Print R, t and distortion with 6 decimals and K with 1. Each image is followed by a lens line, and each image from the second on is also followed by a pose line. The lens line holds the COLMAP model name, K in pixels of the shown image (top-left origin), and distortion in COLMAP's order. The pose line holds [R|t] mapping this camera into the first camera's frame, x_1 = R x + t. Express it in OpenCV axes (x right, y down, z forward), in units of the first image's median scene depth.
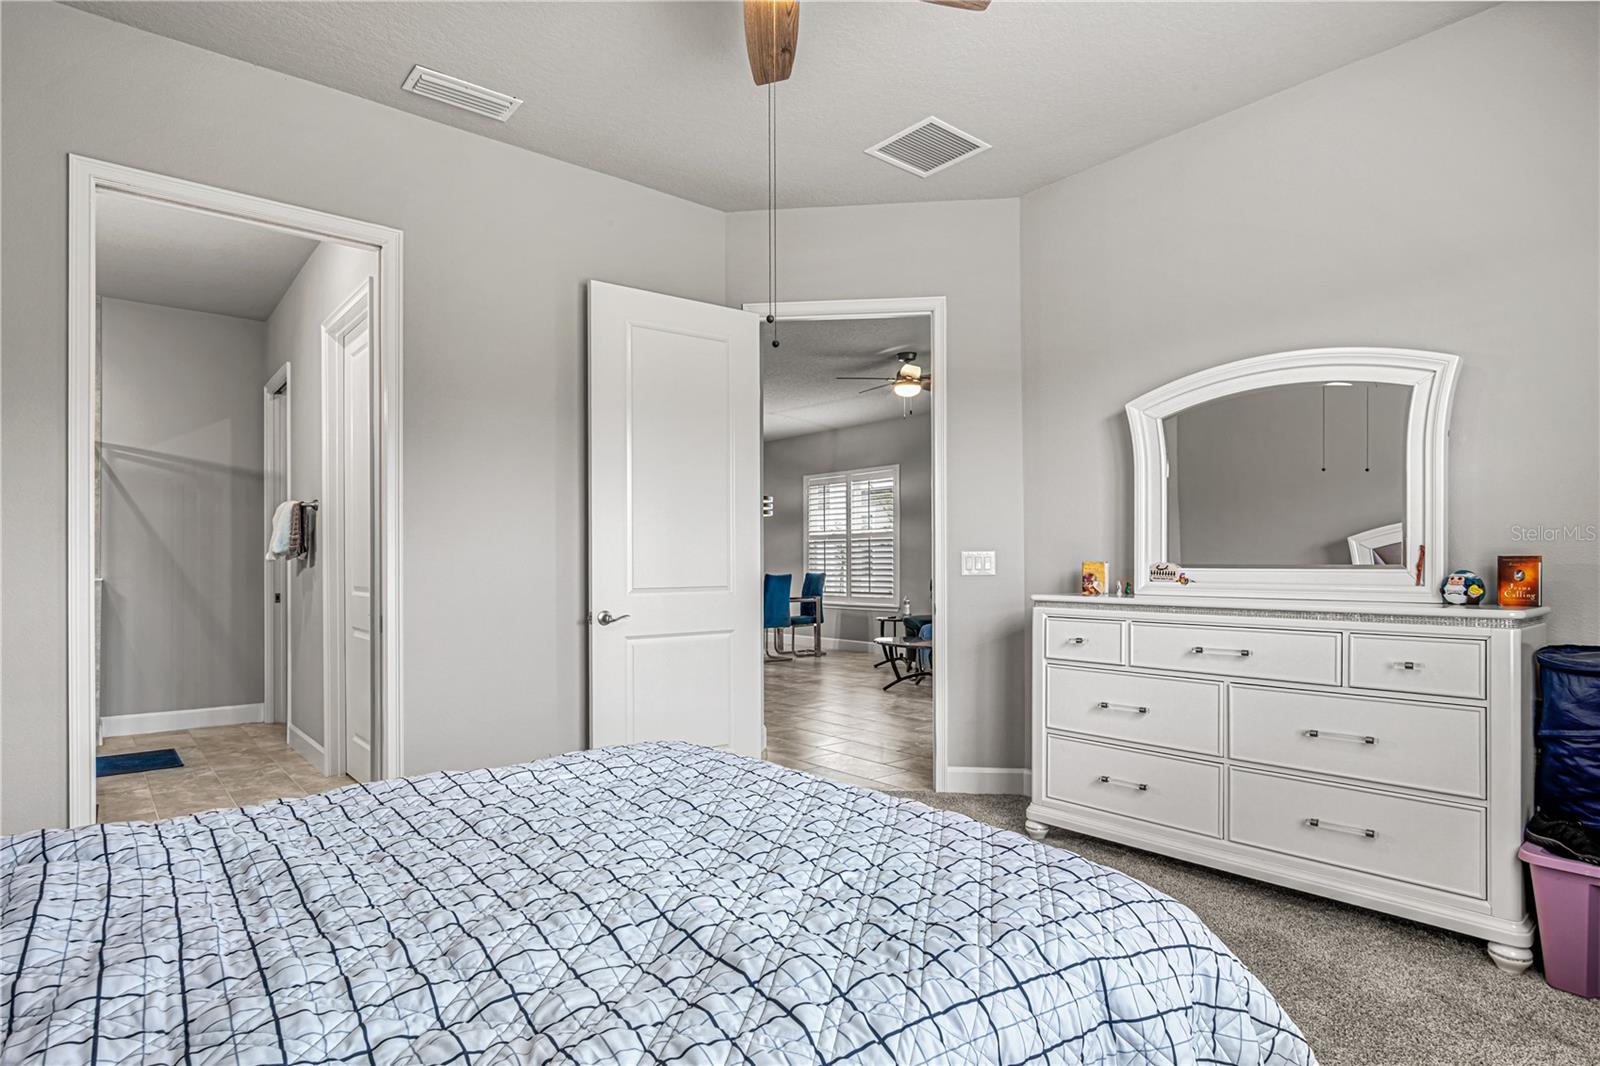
lens RADIAL K [[859.8, 0, 789.1], [0, 859.8, 530.1], [0, 0, 1]] dist [-0.023464, 0.001477]
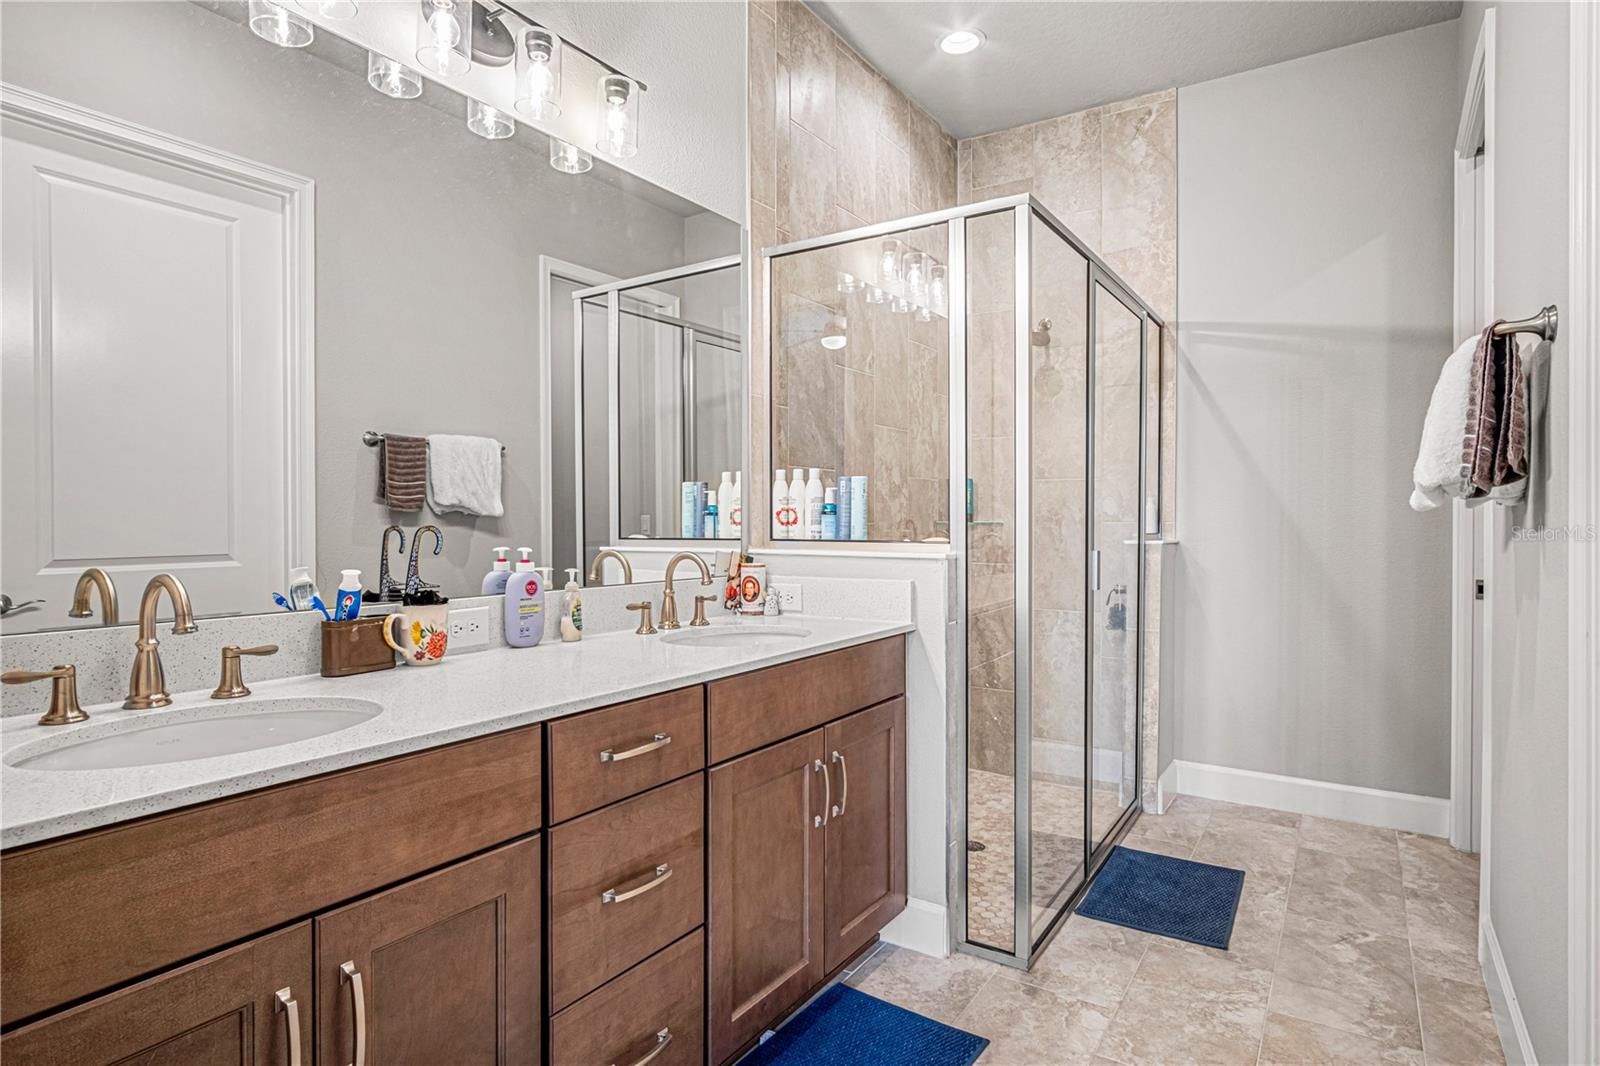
lens RADIAL K [[859.8, 0, 789.1], [0, 859.8, 530.1], [0, 0, 1]] dist [-0.023464, 0.001477]
pose [[0.285075, 0.025109, -0.958176, -0.259774], [0.023453, 0.999175, 0.033161, 0.021138], [0.958218, -0.031926, 0.284251, 0.495327]]
